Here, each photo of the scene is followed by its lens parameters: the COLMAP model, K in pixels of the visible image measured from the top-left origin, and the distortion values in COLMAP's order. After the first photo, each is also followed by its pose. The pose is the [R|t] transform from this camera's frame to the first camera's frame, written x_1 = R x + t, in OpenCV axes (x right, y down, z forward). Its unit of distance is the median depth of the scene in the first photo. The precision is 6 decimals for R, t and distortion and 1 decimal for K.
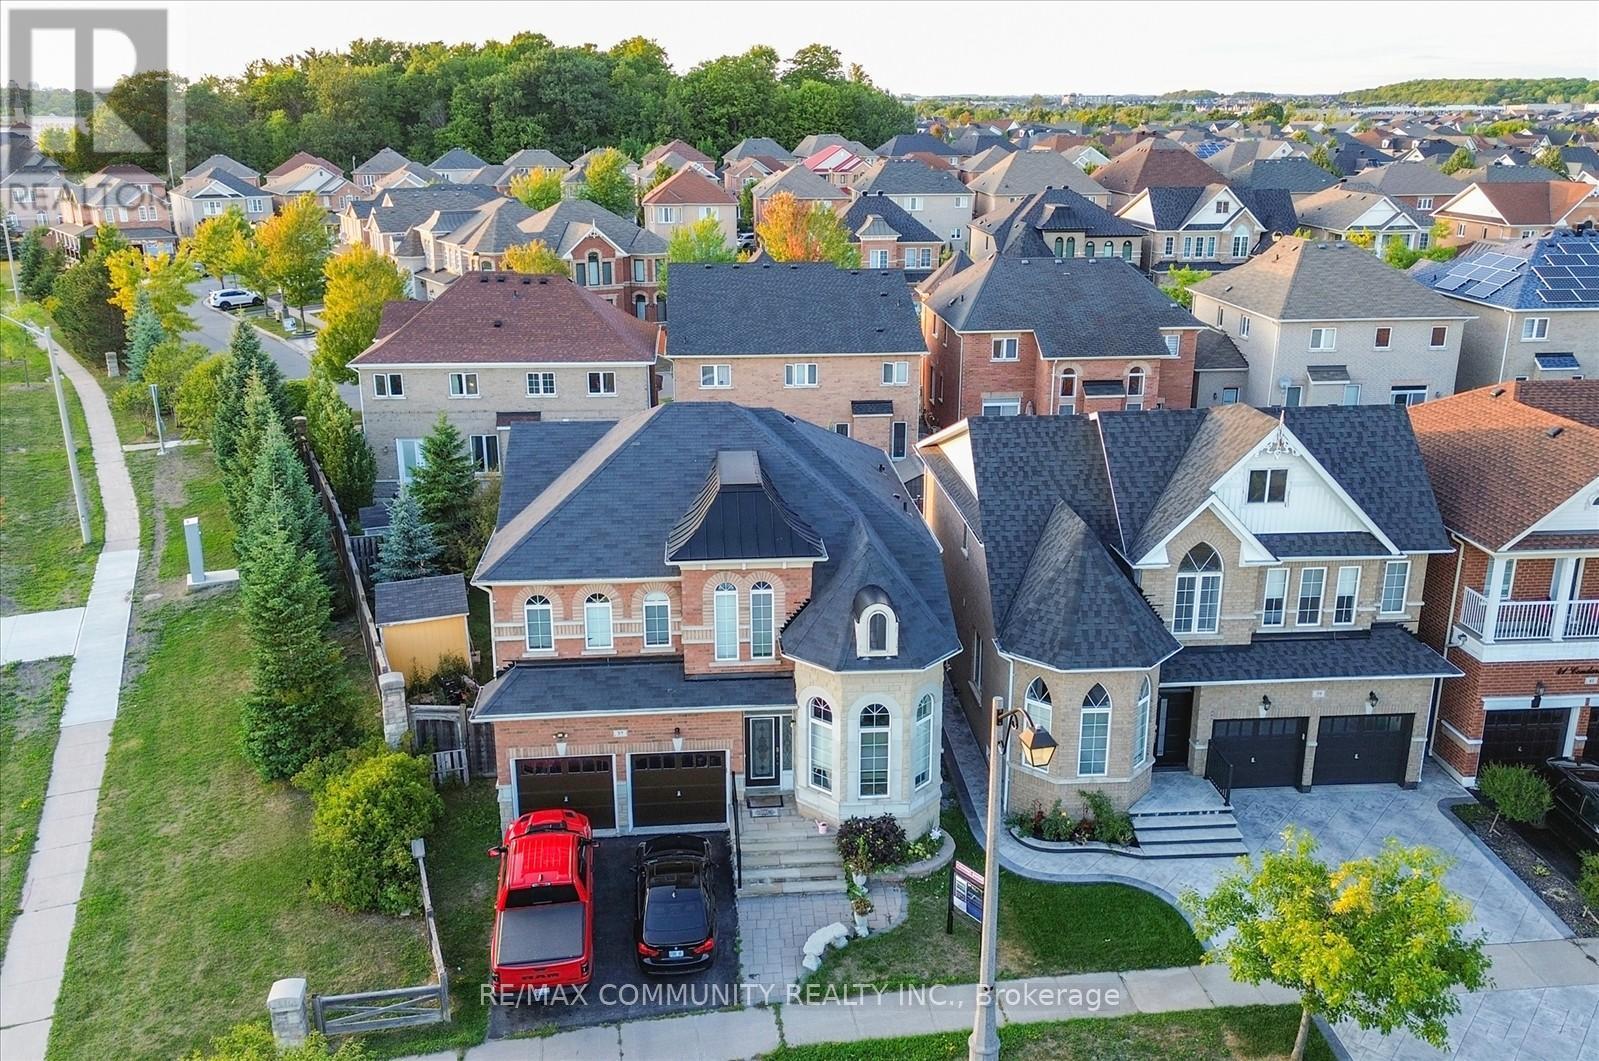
lens RADIAL K [[1330.6, 0, 799.5], [0, 1330.6, 530.5], [0, 0, 1]] dist [0.073447, -0.072523]
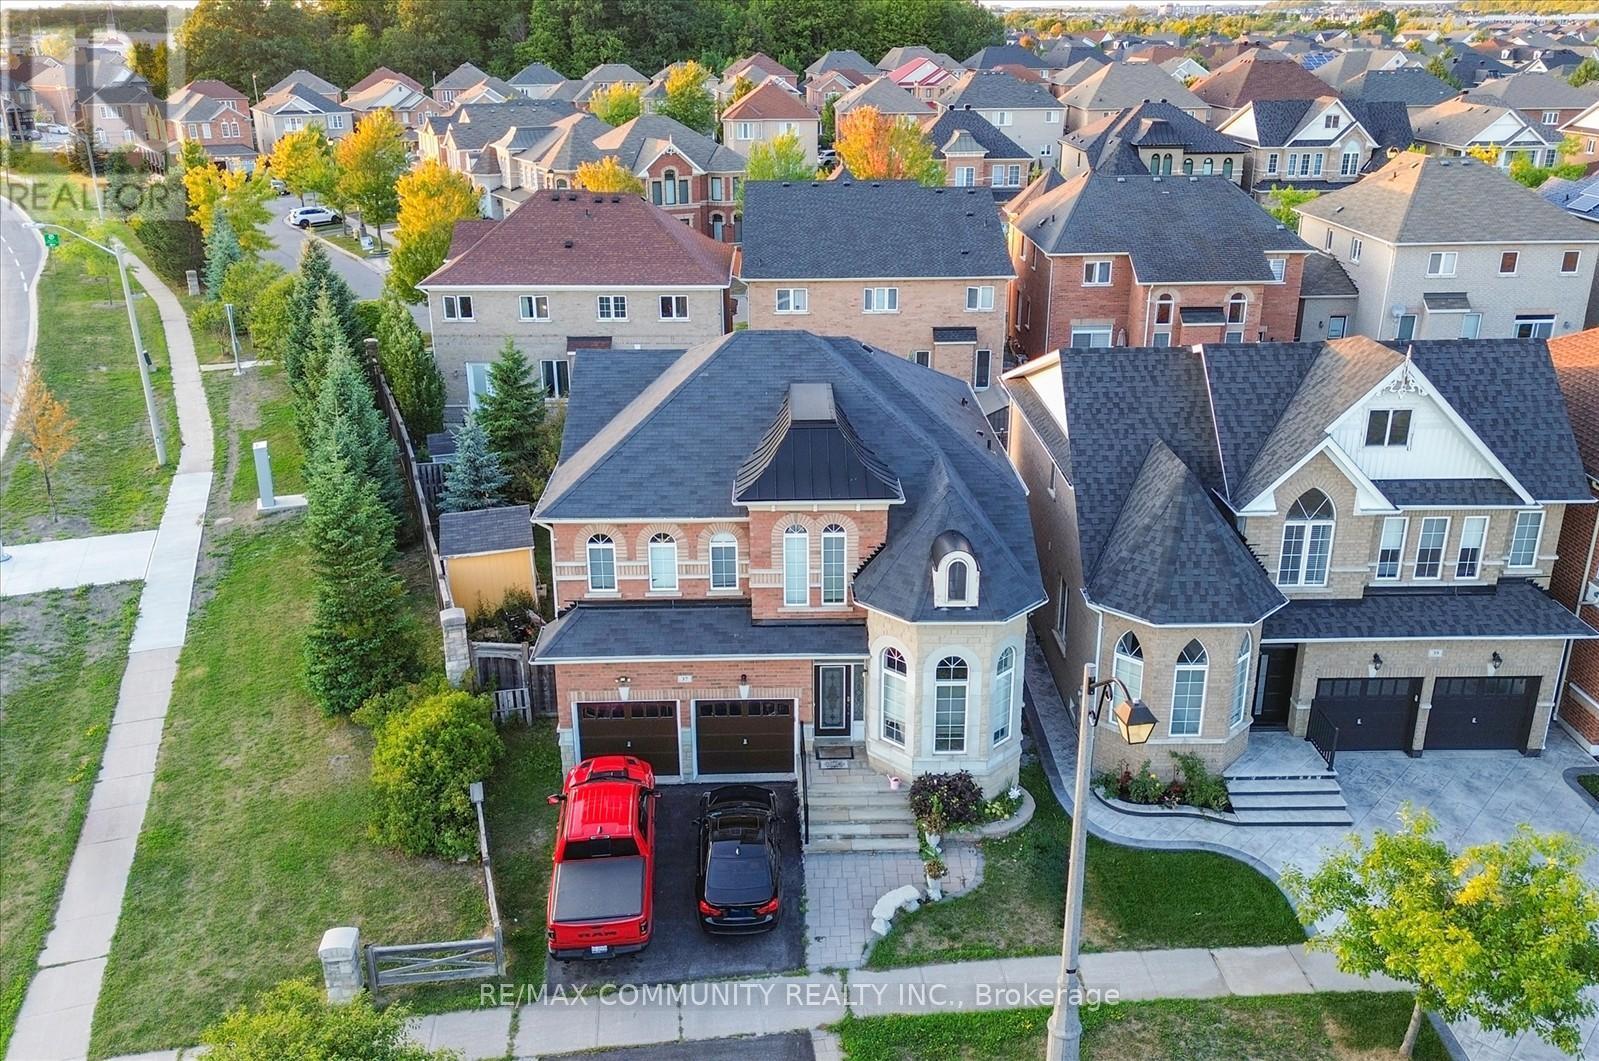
lens RADIAL K [[1330.6, 0, 799.5], [0, 1330.6, 530.5], [0, 0, 1]] dist [0.073447, -0.072523]
pose [[0.998215, 0.017160, -0.057197, 0.000773], [-0.013853, 0.998236, 0.057735, -0.009778], [0.058087, -0.056839, 0.996692, 0.052606]]
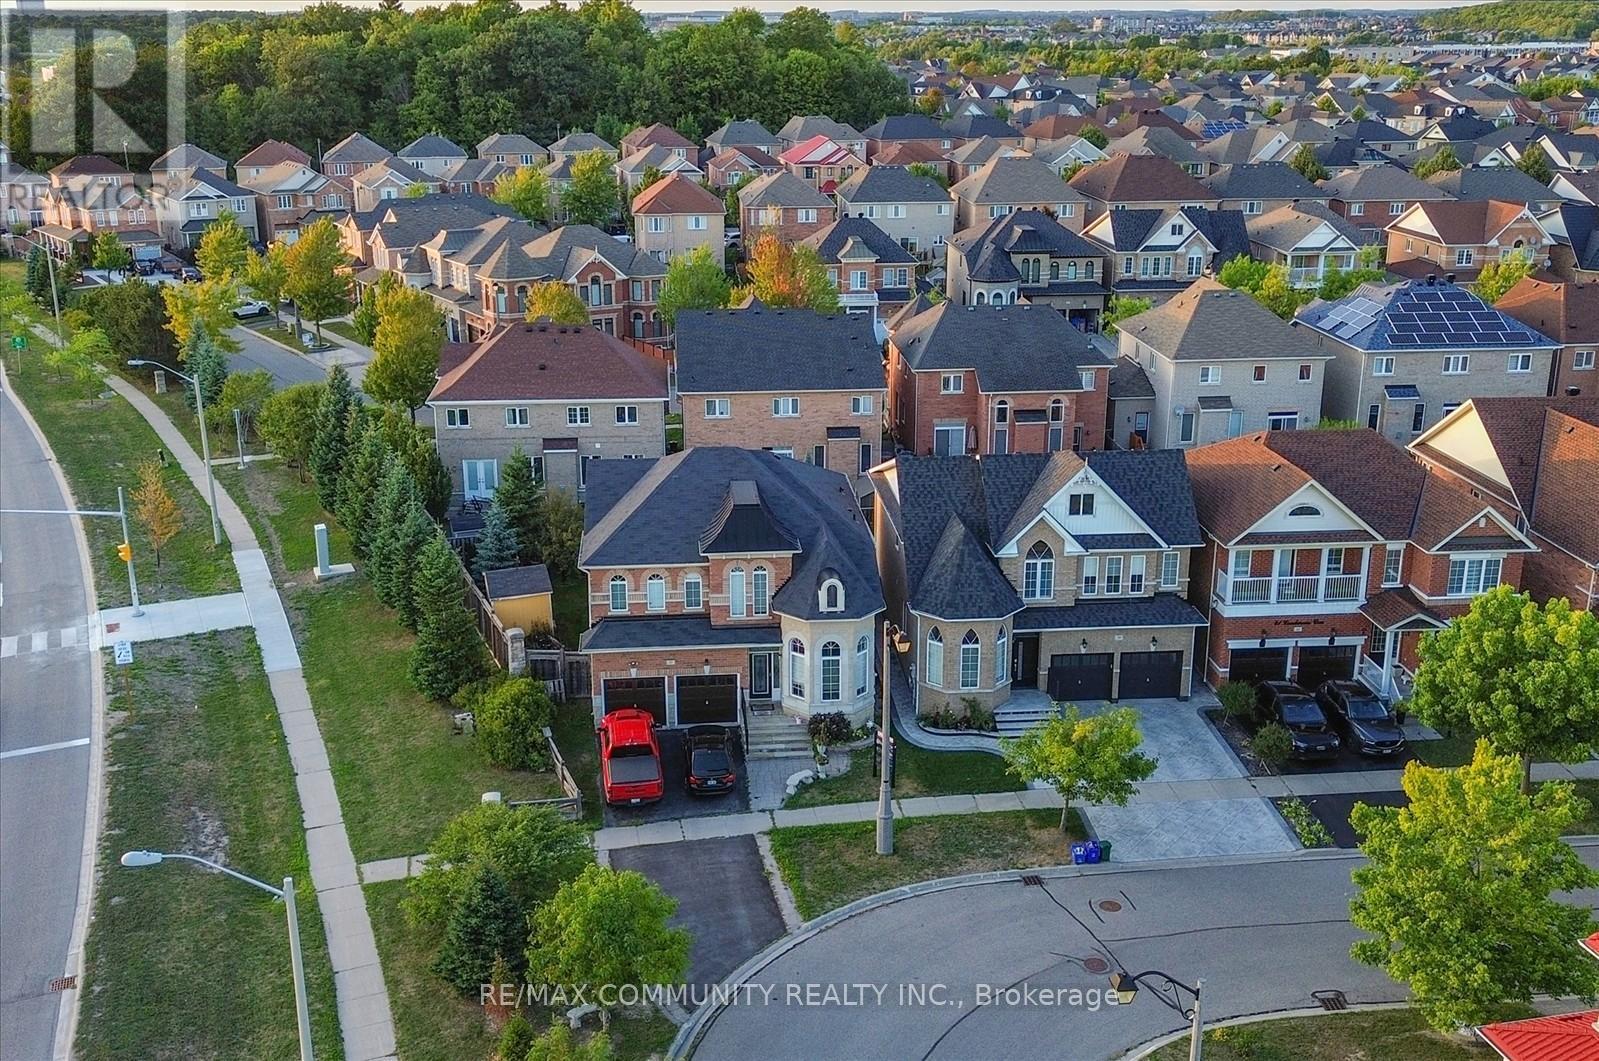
lens RADIAL K [[1557.0, 0, 799.5], [0, 1557.0, 530.5], [0, 0, 1]] dist [0.059985, -0.003740]
pose [[0.999967, -0.003025, 0.007550, 0.004238], [0.003015, 0.999995, 0.001314, -0.005483], [-0.007554, -0.001291, 0.999971, -0.765678]]
